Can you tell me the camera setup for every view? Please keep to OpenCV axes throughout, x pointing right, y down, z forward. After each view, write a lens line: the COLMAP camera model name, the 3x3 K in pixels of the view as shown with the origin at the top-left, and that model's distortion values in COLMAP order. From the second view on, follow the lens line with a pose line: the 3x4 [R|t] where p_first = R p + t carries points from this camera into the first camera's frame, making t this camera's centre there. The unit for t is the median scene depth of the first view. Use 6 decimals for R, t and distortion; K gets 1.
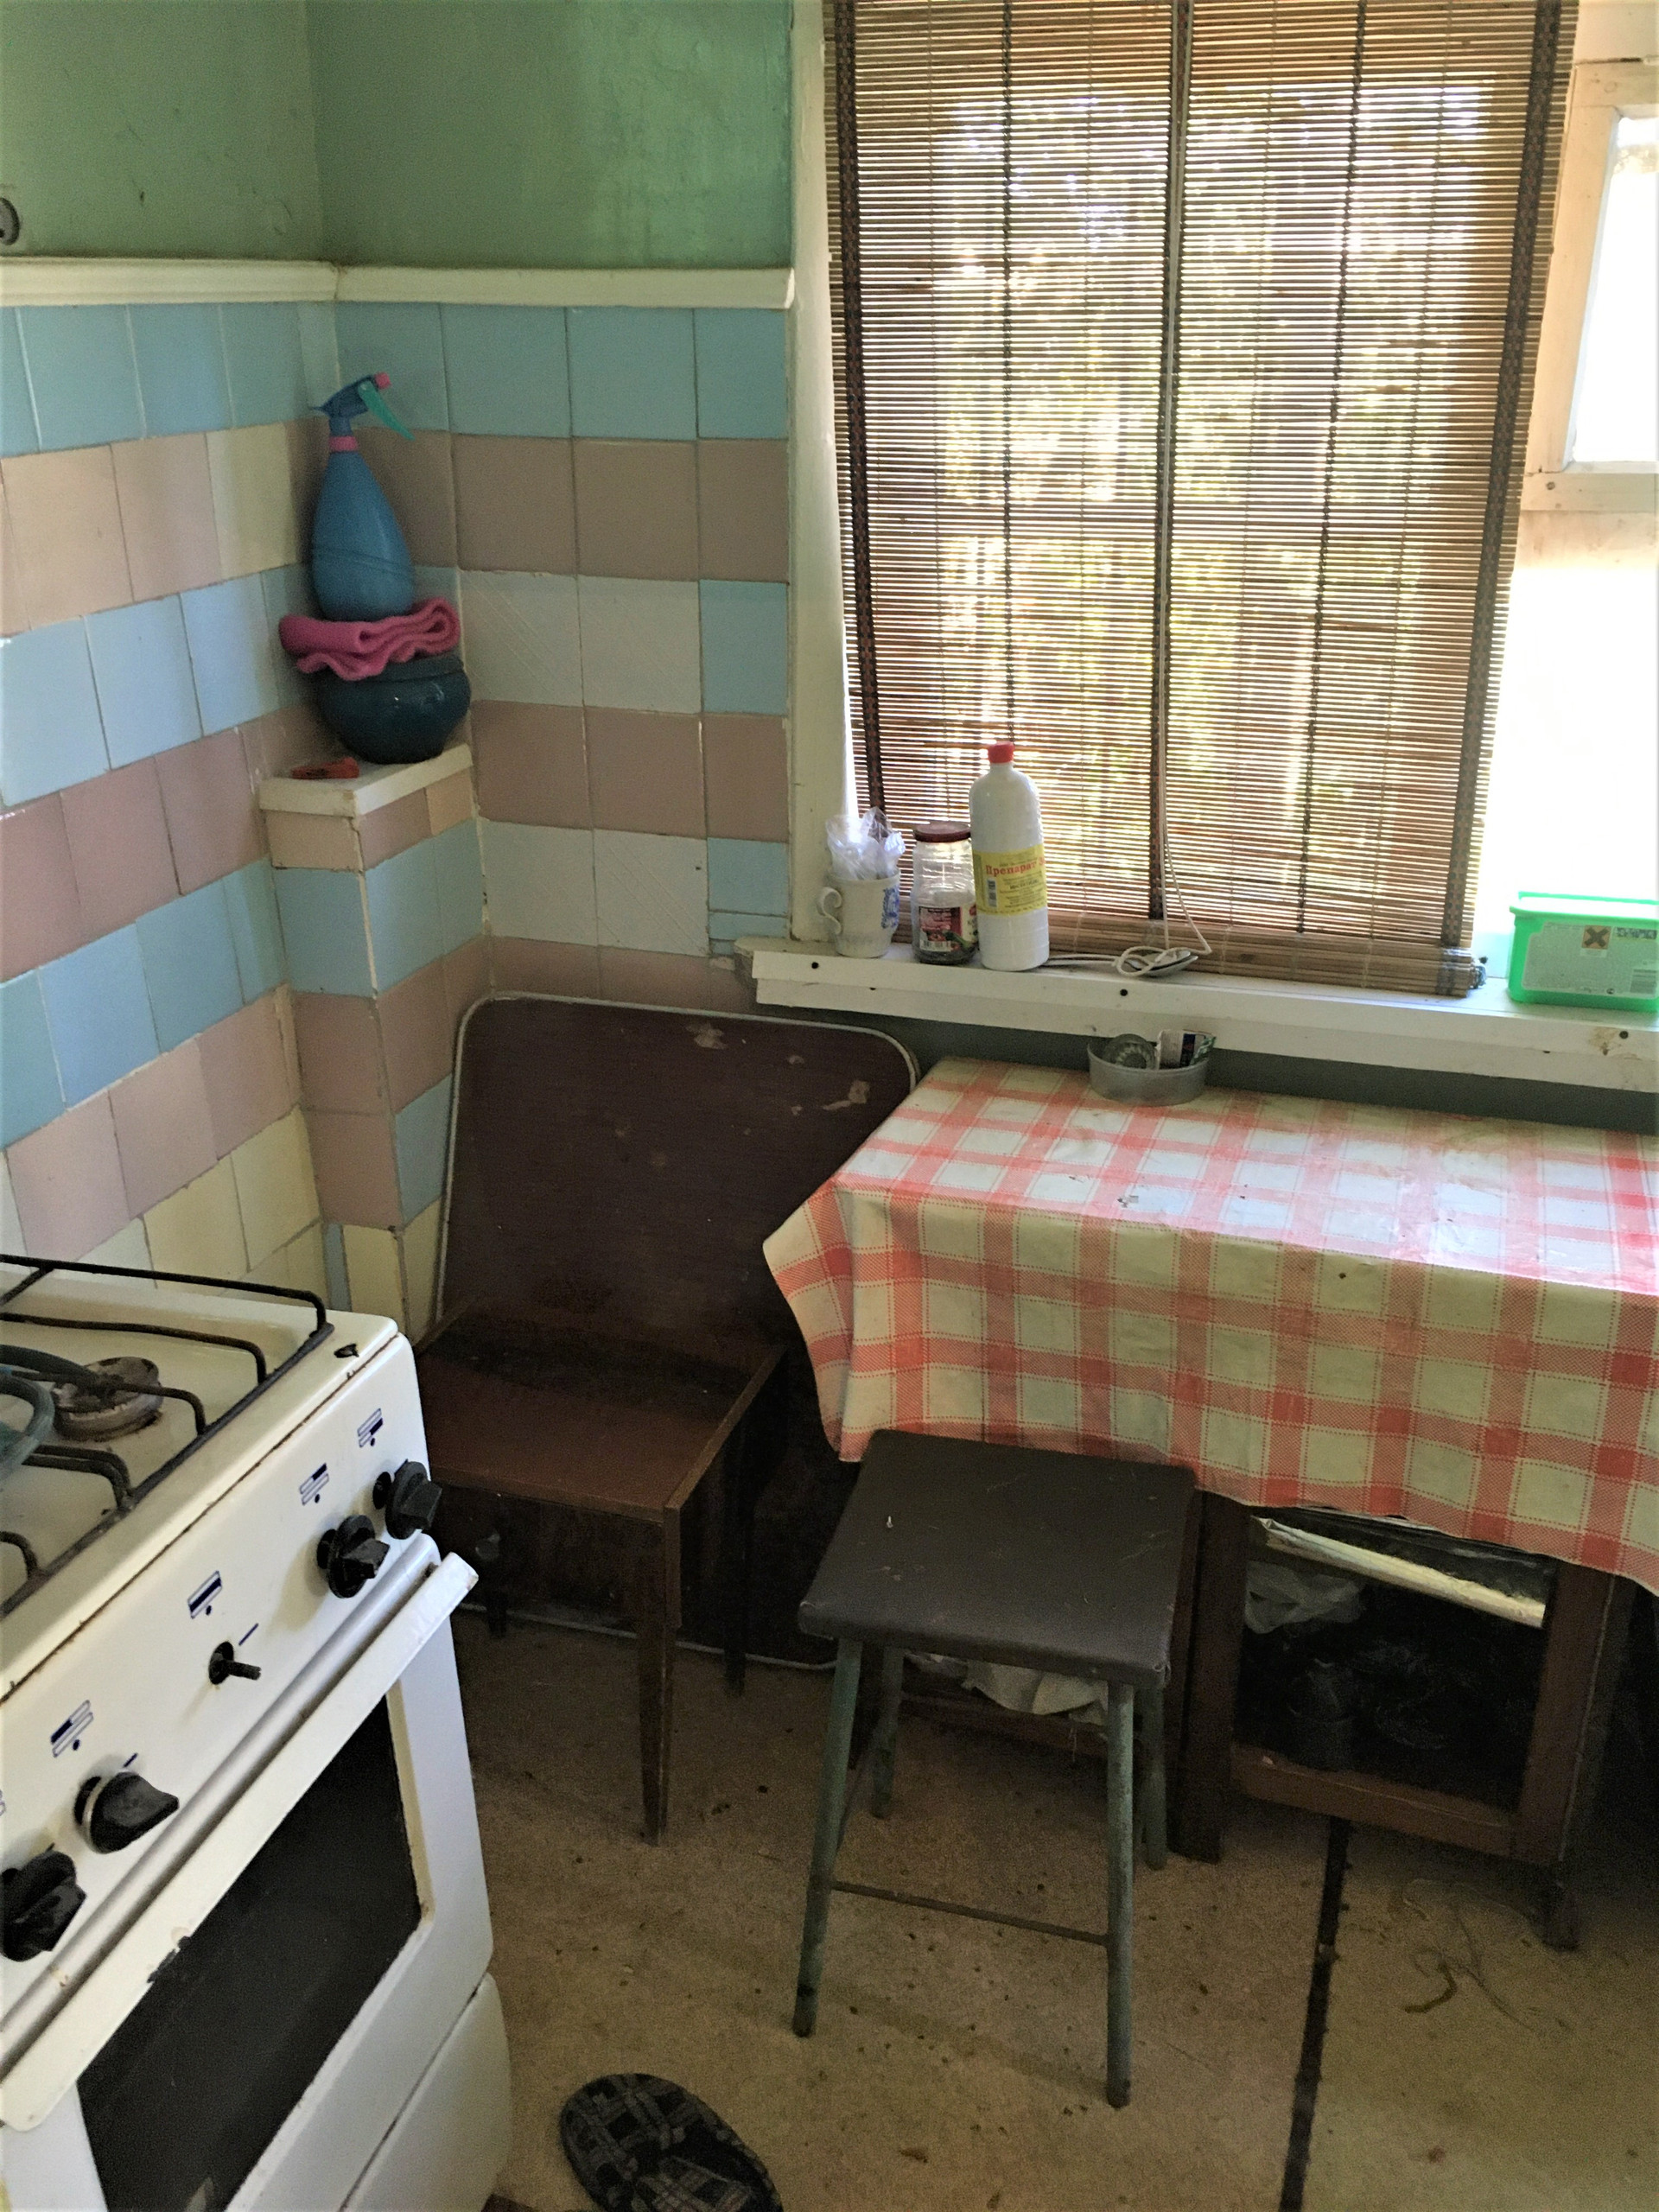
lens RADIAL K [[1893.2, 0, 834.6], [0, 1893.2, 1104.5], [0, 0, 1]] dist [0.076736, -0.099008]
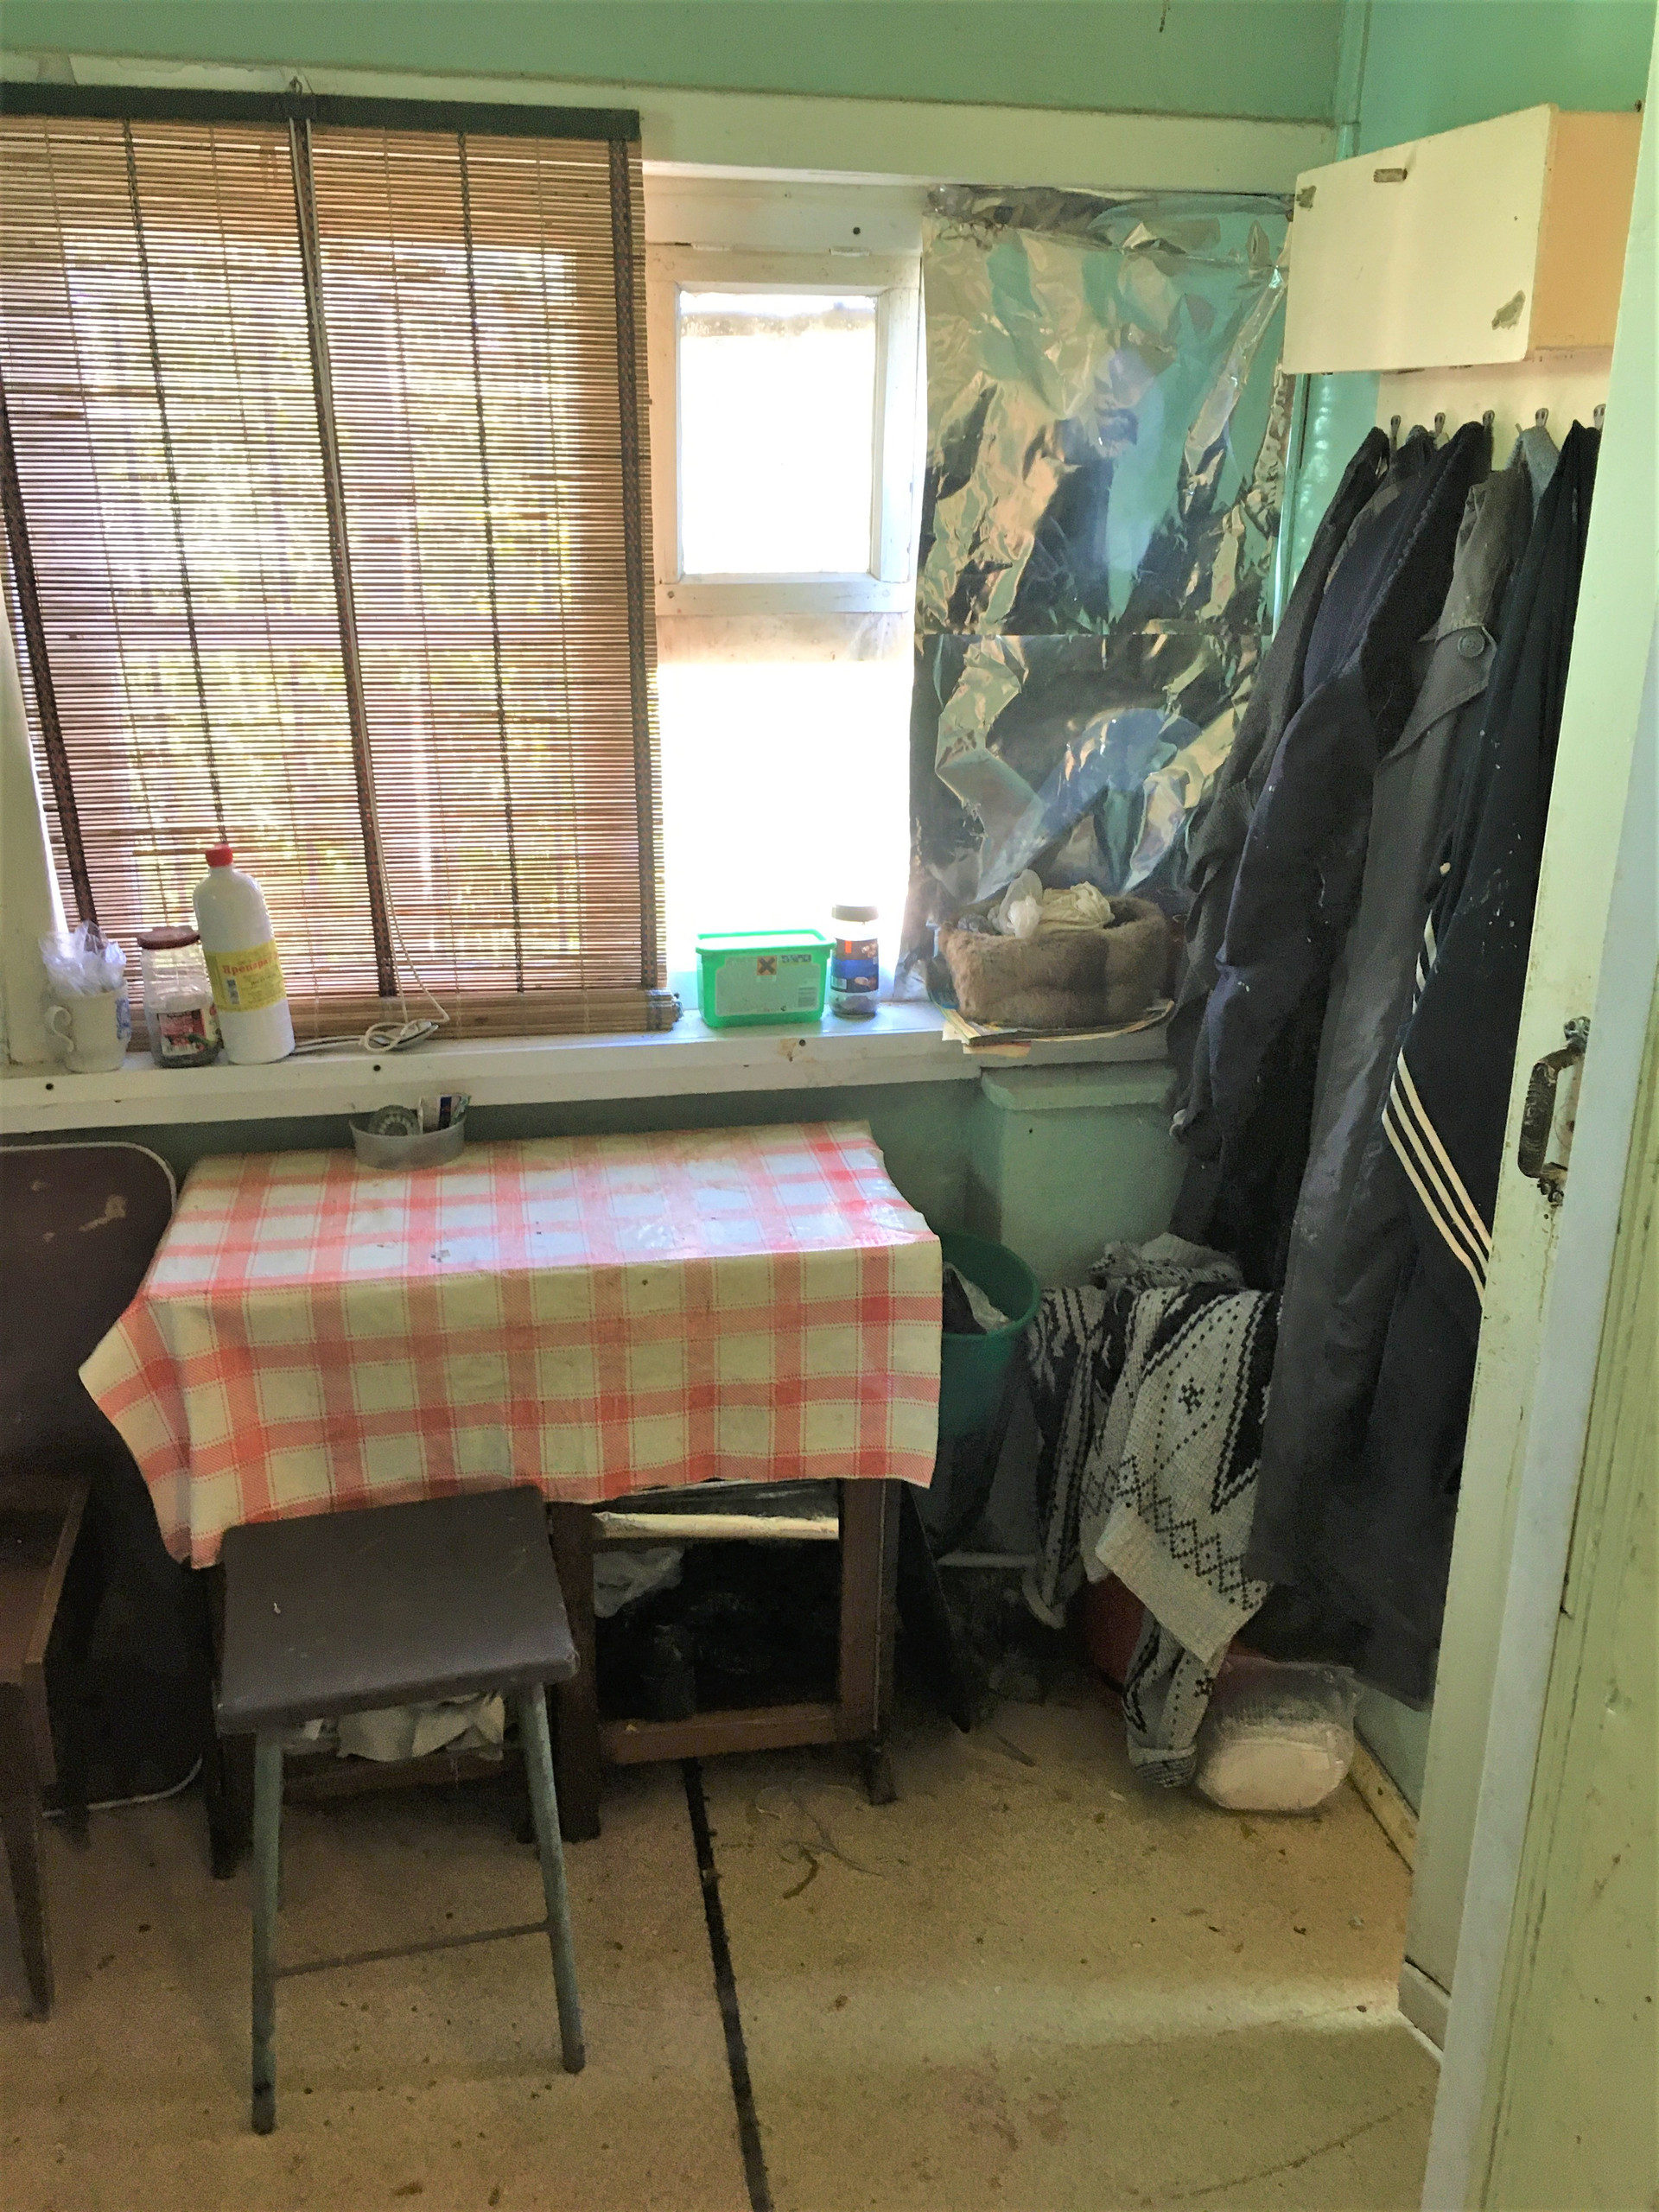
lens RADIAL K [[1893.2, 0, 834.6], [0, 1893.2, 1104.5], [0, 0, 1]] dist [0.076736, -0.099008]
pose [[0.871121, -0.155083, 0.465938, -0.132089], [0.168738, 0.985581, 0.012567, -0.009479], [-0.461168, 0.067674, 0.884728, -0.064524]]
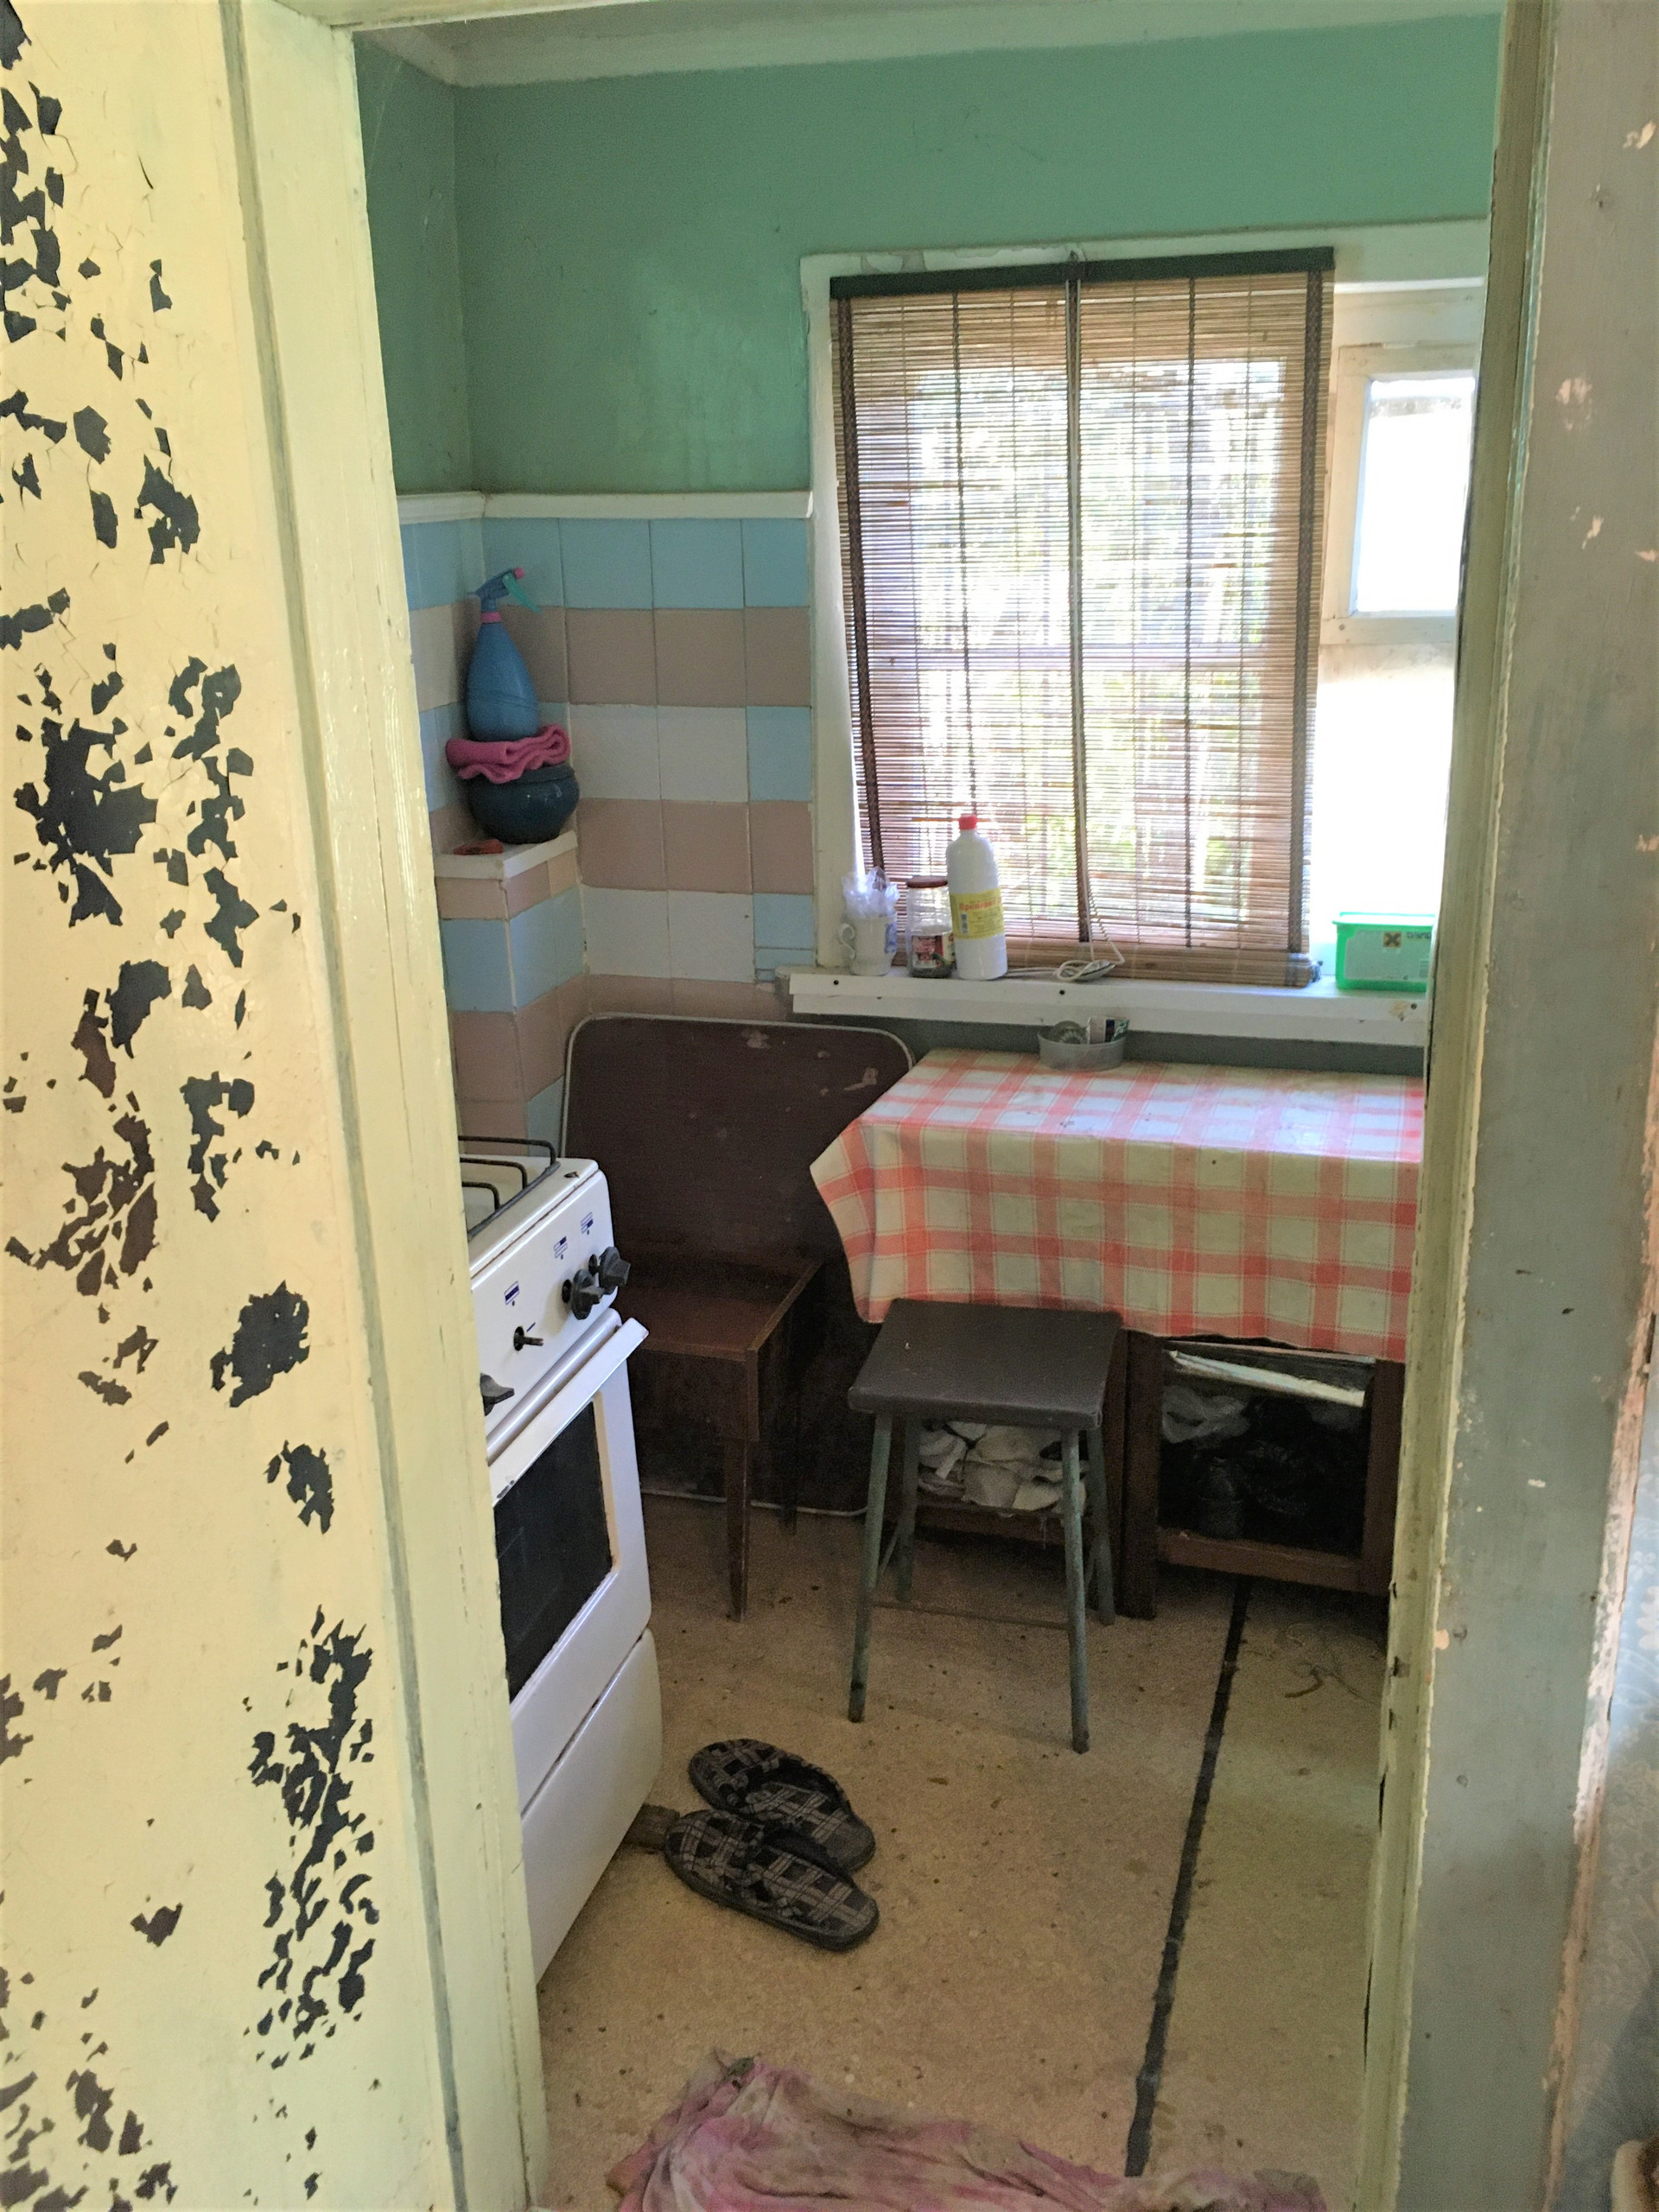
lens RADIAL K [[1903.8, 0, 835.8], [0, 1903.8, 1107.2], [0, 0, 1]] dist [0.073787, -0.083484]
pose [[0.999545, -0.026284, 0.014783, -0.037035], [0.027294, 0.996969, -0.072855, 0.128635], [-0.012824, 0.073225, 0.997233, -0.398051]]
